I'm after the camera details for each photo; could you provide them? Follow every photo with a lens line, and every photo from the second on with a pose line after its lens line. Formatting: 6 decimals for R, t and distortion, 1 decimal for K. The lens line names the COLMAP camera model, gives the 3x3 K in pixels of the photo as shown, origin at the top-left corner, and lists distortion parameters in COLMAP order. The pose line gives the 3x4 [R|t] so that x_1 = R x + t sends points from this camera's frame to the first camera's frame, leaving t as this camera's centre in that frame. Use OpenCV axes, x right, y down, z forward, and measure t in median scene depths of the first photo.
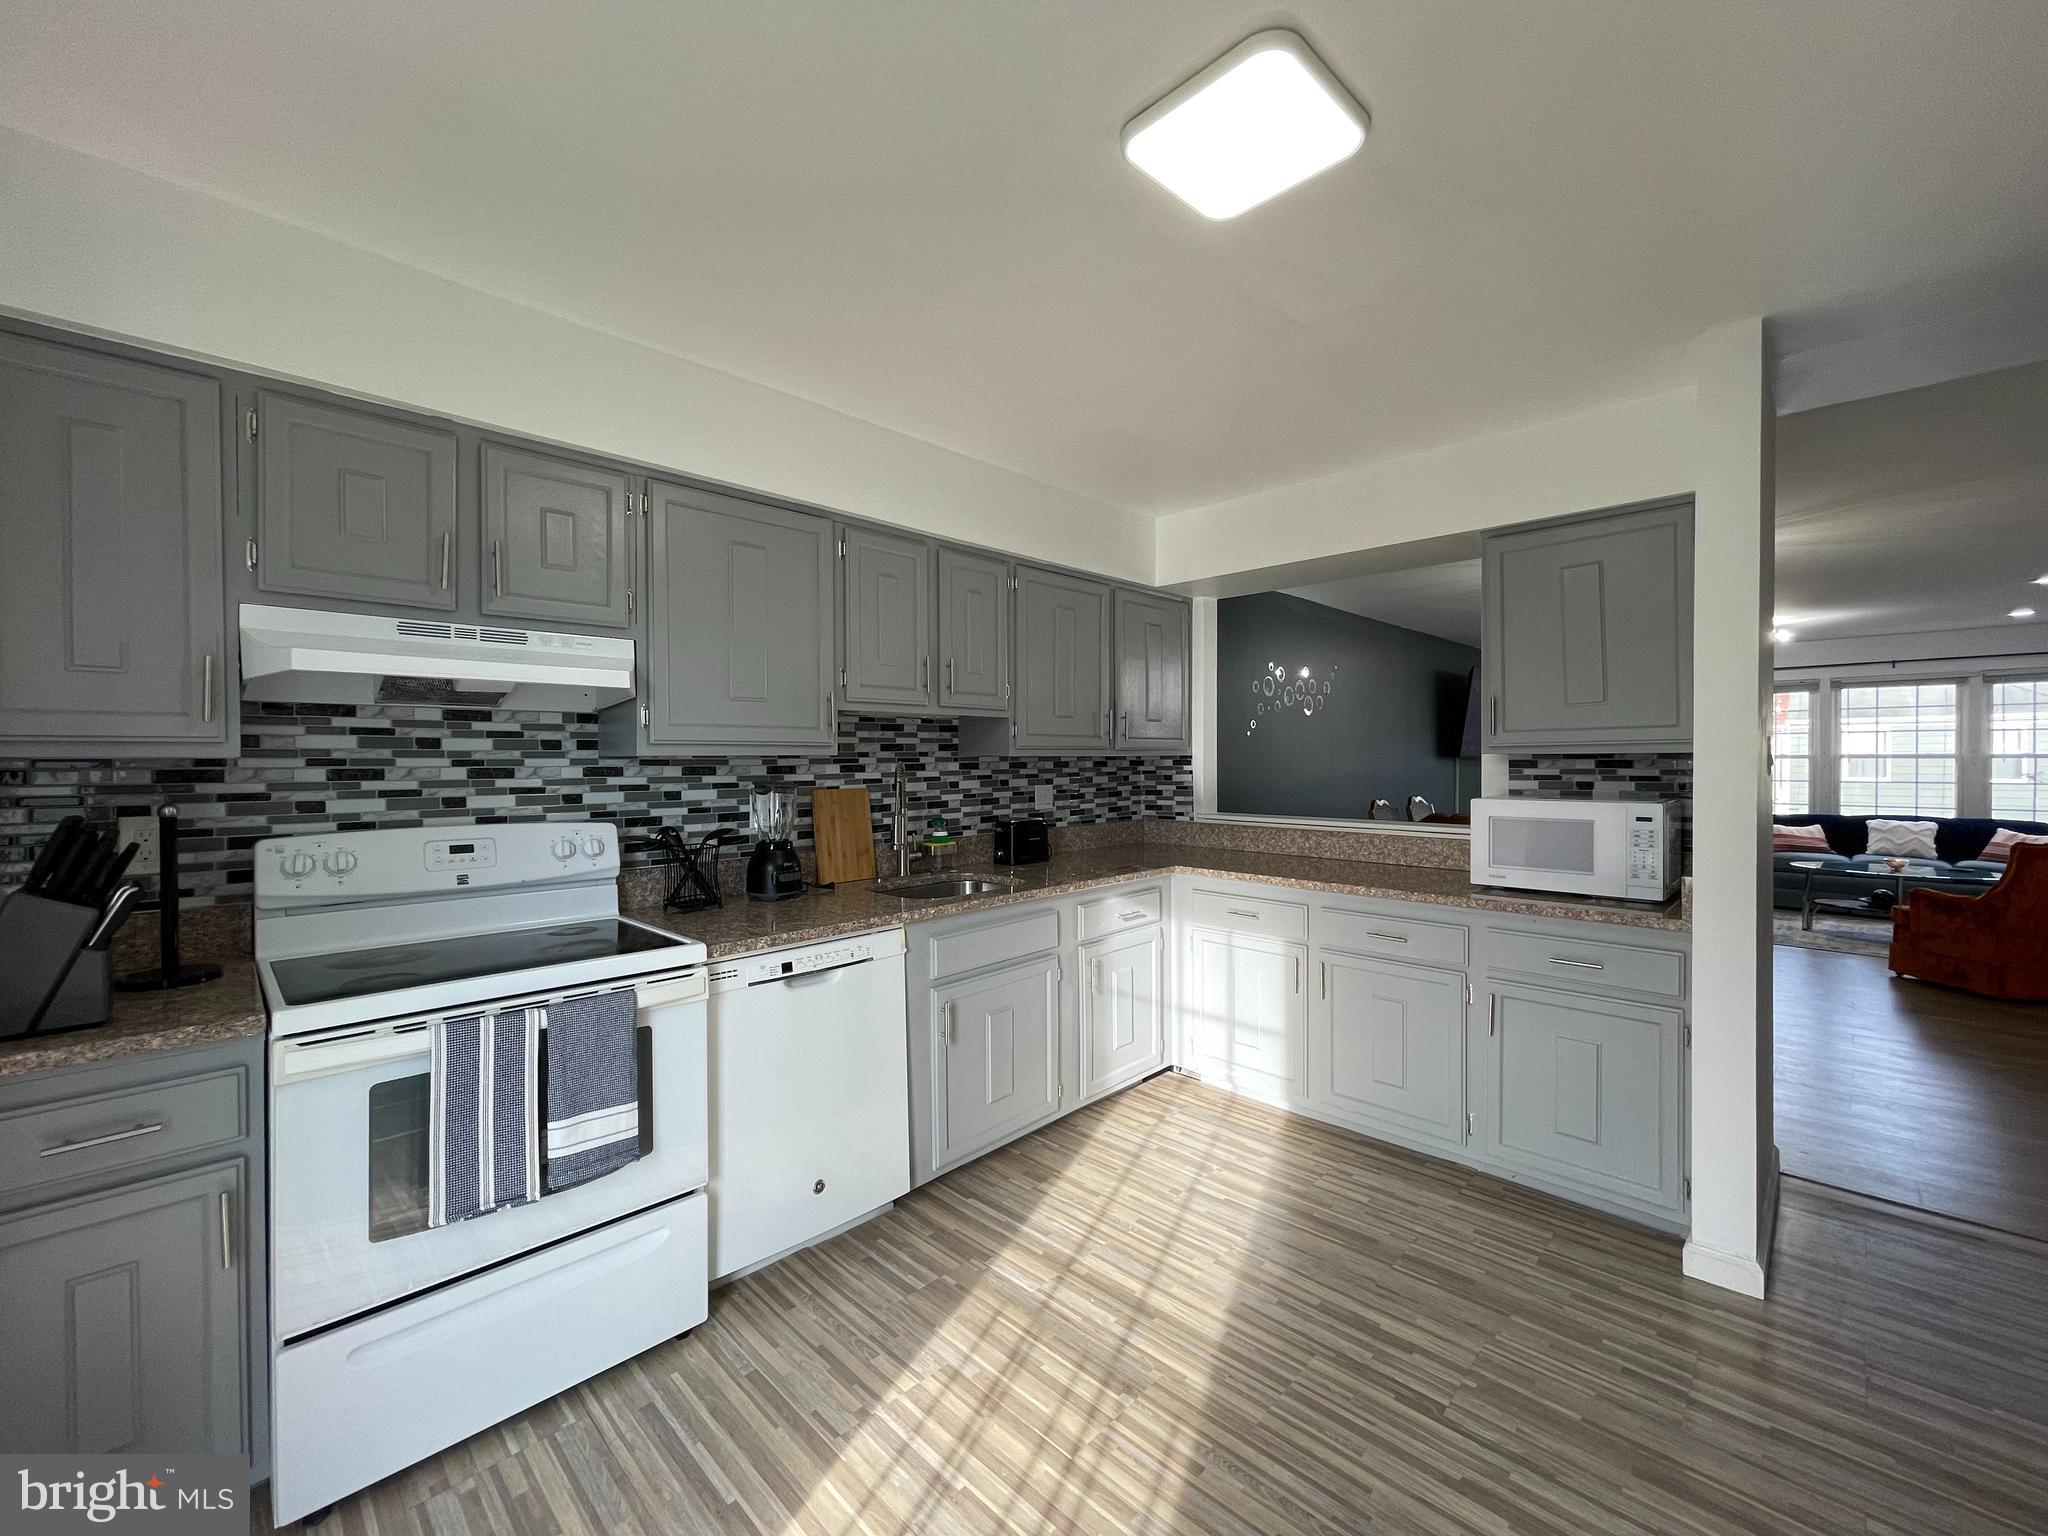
lens RADIAL K [[822.9, 0, 1021.3], [0, 822.9, 762.8], [0, 0, 1]] dist [-0.003977, 0.000653]
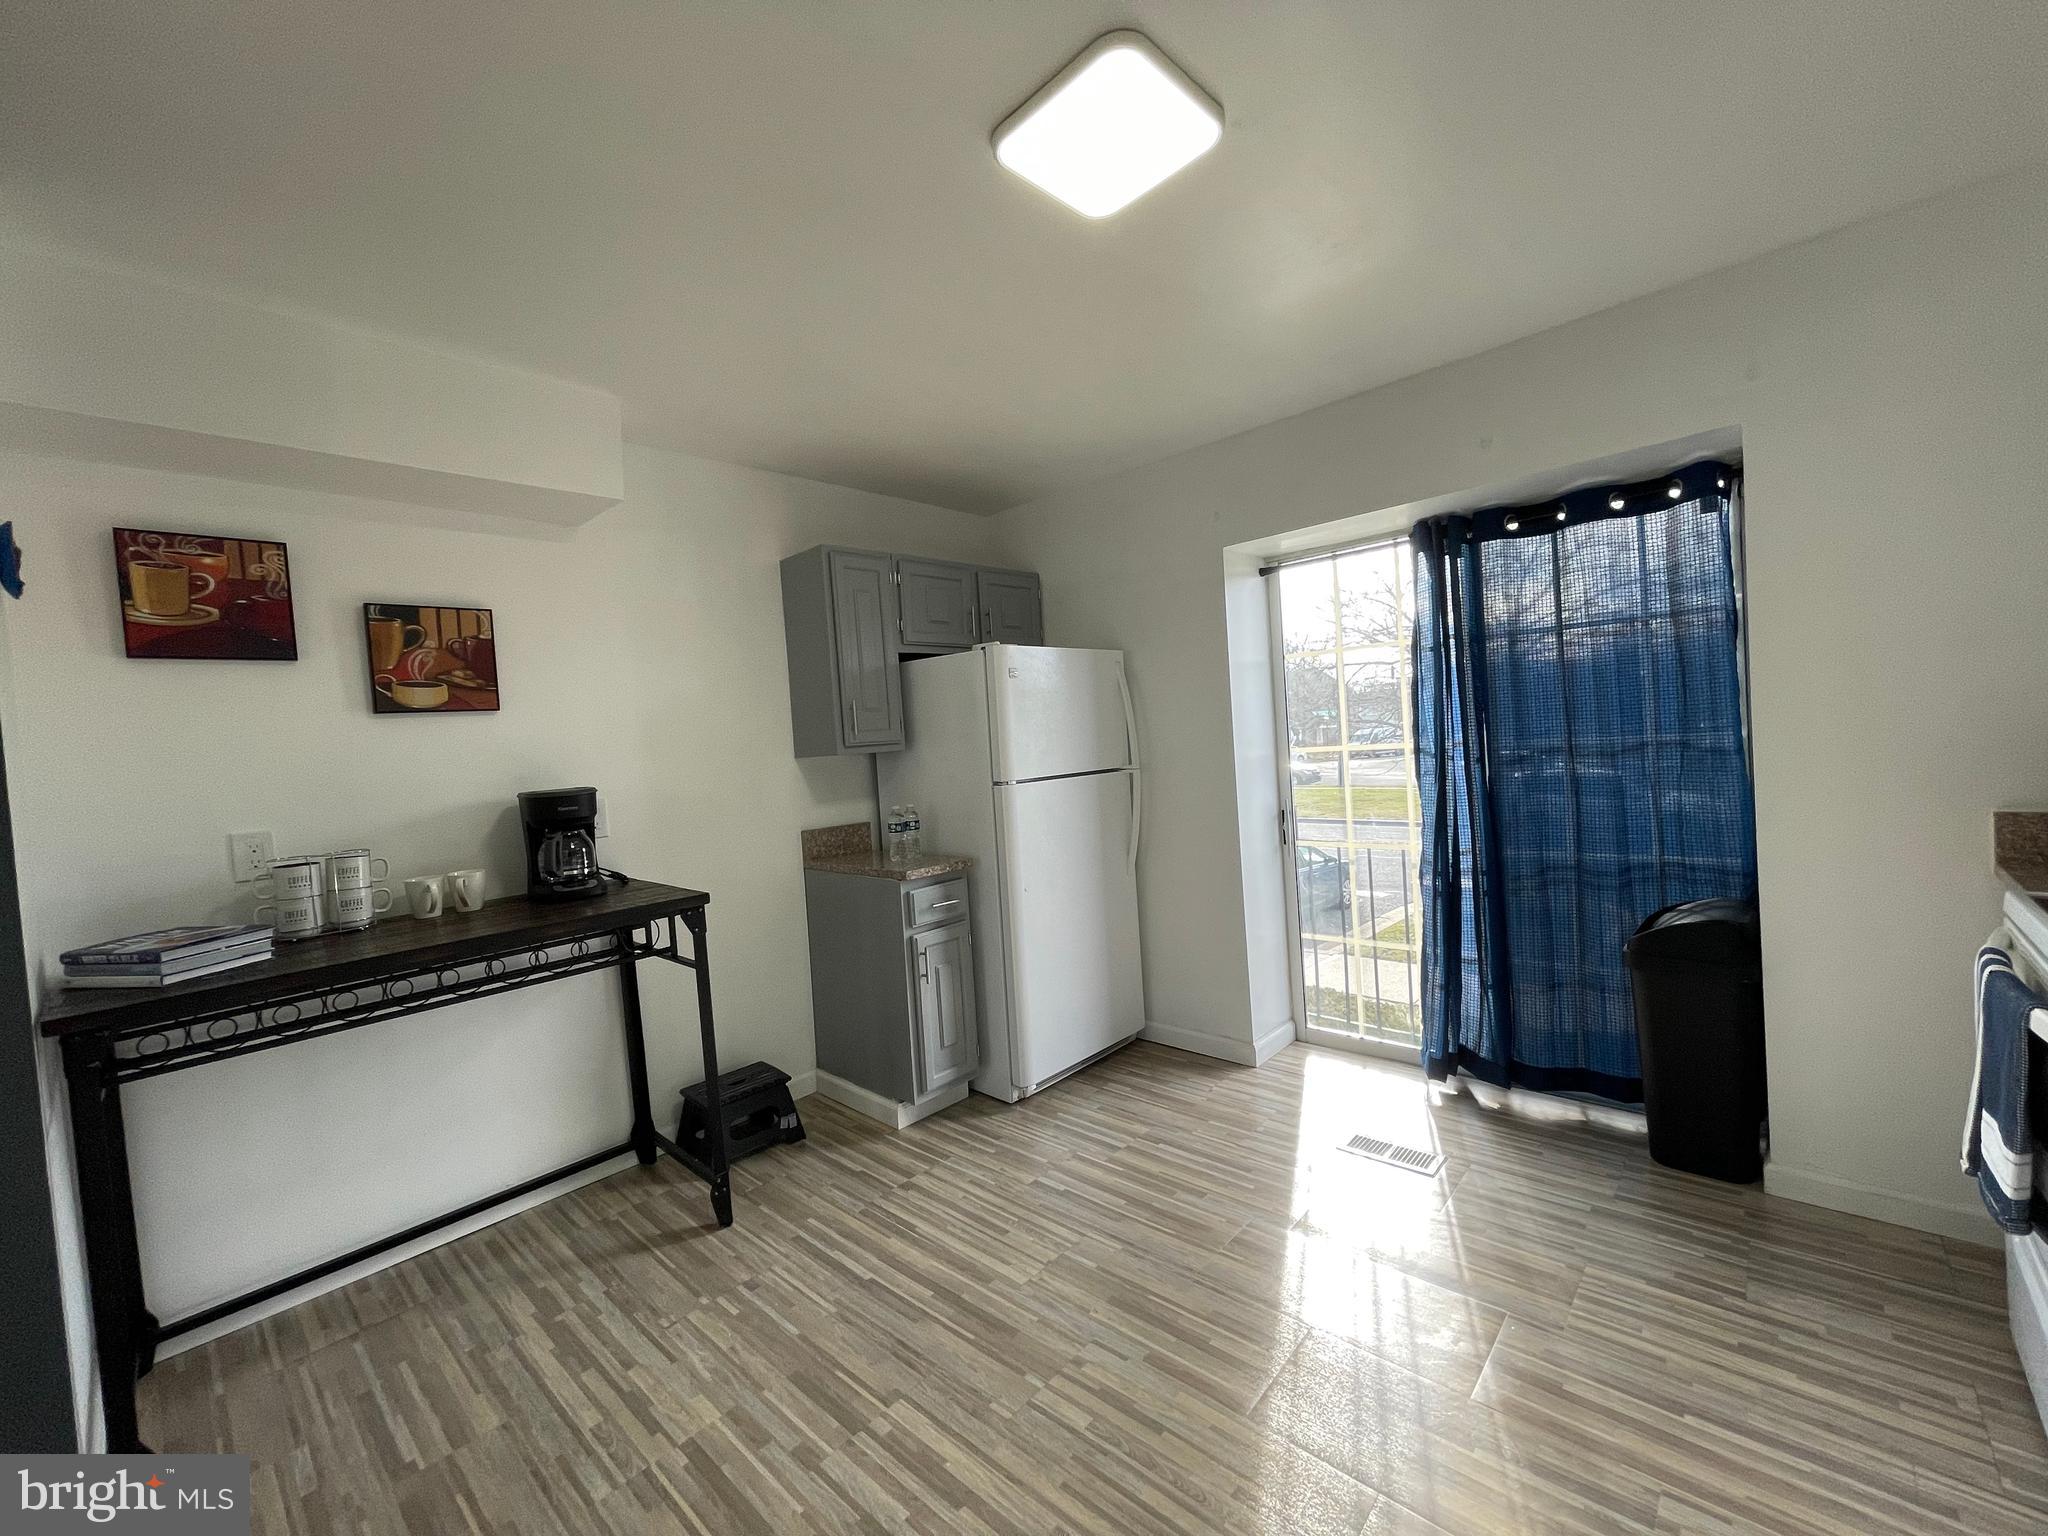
lens RADIAL K [[822.9, 0, 1021.2], [0, 822.9, 766.1], [0, 0, 1]] dist [-0.003977, 0.000653]
pose [[-0.996962, 0.072420, -0.028675, 0.275196], [0.071248, 0.996657, 0.039971, -0.006436], [0.031474, 0.037806, -0.998789, 1.215865]]
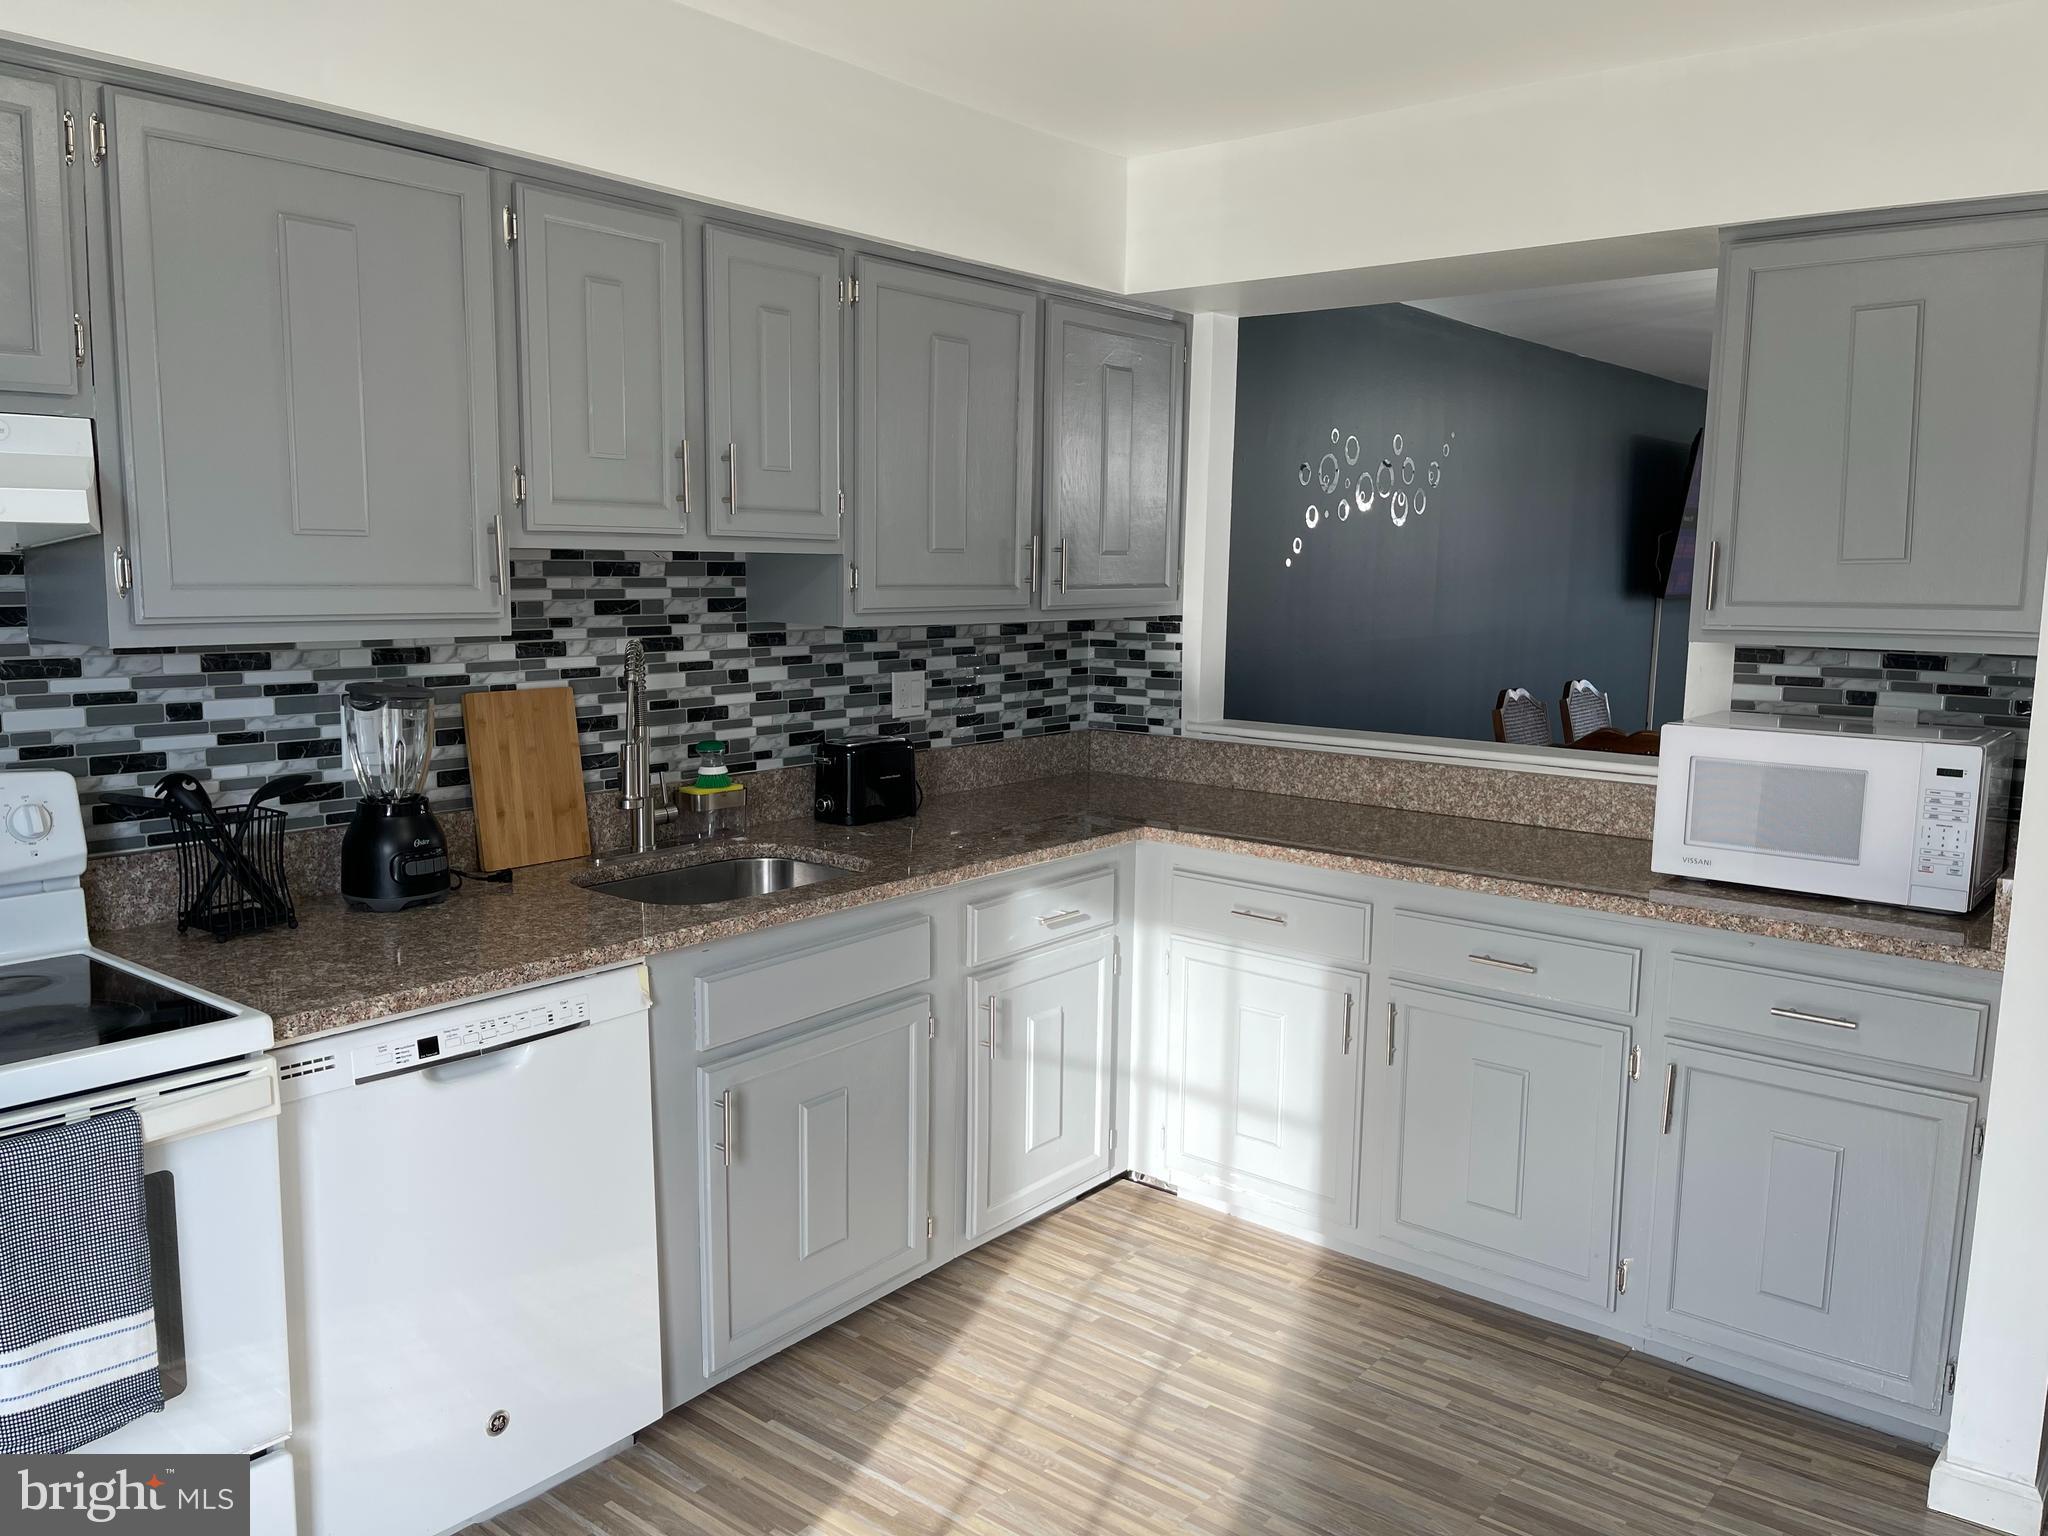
lens RADIAL K [[1545.2, 0, 1012.2], [0, 1545.2, 780.8], [0, 0, 1]] dist [0.056355, -0.068158]
pose [[0.995545, 0.004949, 0.094159, 0.000855], [-0.017725, 0.990641, 0.135338, -0.062524], [-0.092608, -0.136404, 0.986315, -0.021181]]
